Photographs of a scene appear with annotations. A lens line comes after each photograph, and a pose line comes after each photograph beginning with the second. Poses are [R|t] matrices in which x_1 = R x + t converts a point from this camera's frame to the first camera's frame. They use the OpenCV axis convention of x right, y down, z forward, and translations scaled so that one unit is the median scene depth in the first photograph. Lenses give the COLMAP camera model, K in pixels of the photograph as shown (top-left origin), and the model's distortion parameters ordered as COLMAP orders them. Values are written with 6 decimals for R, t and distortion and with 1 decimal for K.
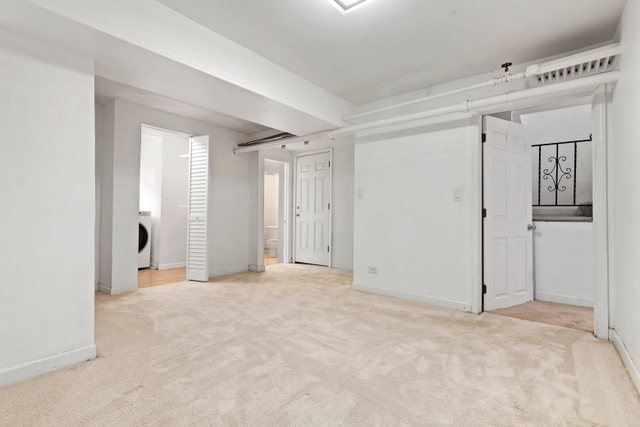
lens RADIAL K [[290.3, 0, 319.7], [0, 290.3, 213.6], [0, 0, 1]] dist [0.001161, -0.000666]
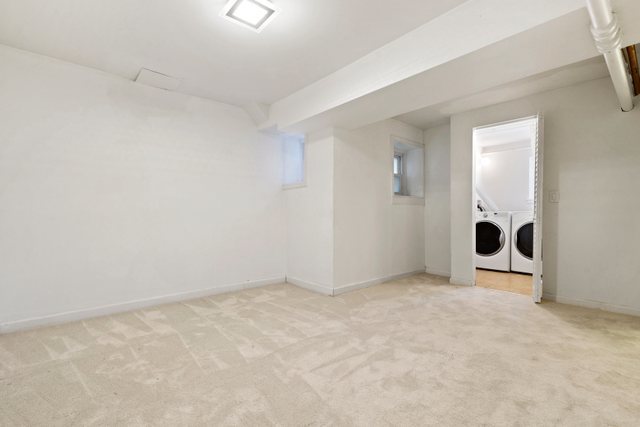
lens RADIAL K [[294.7, 0, 320.2], [0, 294.7, 214.9], [0, 0, 1]] dist [0.001519, 0.000210]
pose [[-0.172322, -0.008592, -0.985003, 0.578716], [-0.000543, 0.999963, -0.008628, 0.013664], [0.985040, -0.000951, -0.172321, 0.712922]]
